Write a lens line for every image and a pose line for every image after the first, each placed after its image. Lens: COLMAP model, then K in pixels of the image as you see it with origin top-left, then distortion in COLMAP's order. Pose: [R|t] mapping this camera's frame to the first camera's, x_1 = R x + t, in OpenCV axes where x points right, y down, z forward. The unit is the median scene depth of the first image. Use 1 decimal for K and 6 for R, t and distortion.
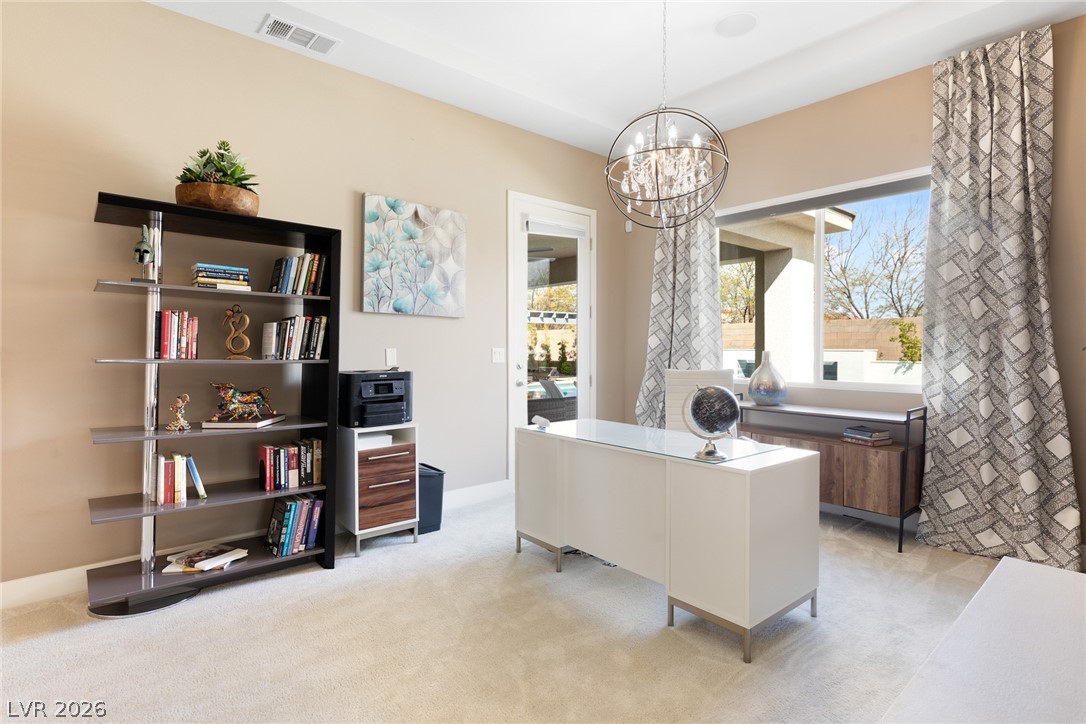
lens RADIAL K [[549.4, 0, 542.5], [0, 549.4, 345.9], [0, 0, 1]] dist [0.010802, -0.002712]
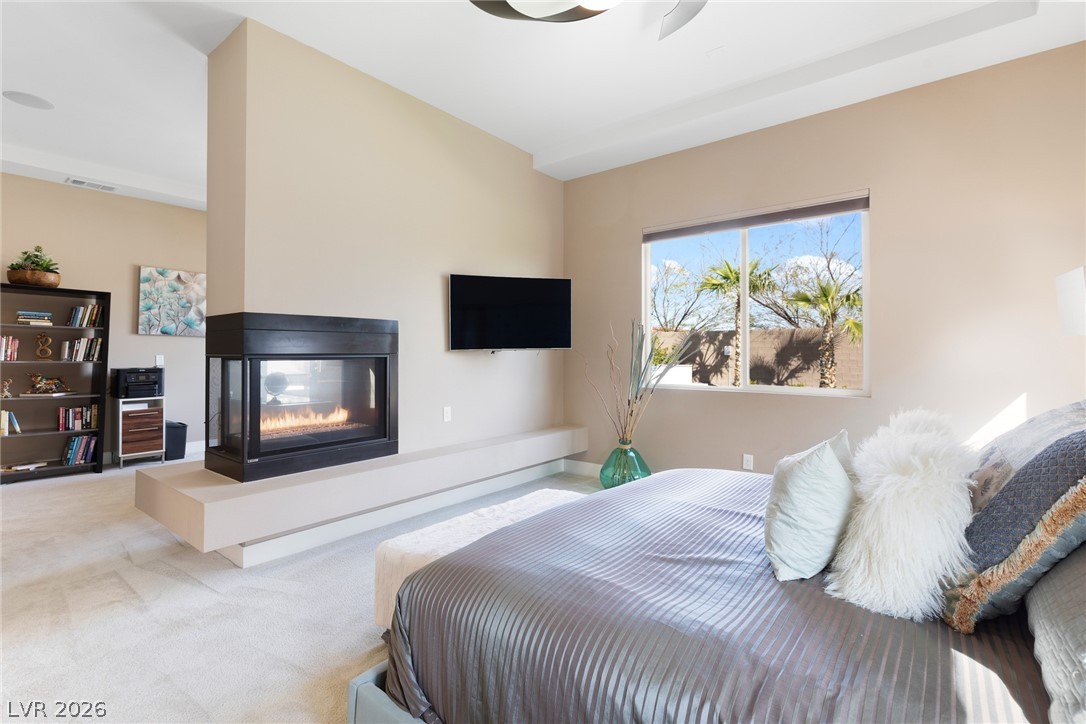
lens RADIAL K [[484.7, 0, 511.3], [0, 484.7, 339.9], [0, 0, 1]] dist [0.003759, 0.000403]
pose [[0.985810, 0.005392, 0.167780, 0.705817], [-0.000709, 0.999609, -0.027963, -0.002077], [-0.167865, 0.027447, 0.985428, -0.865103]]
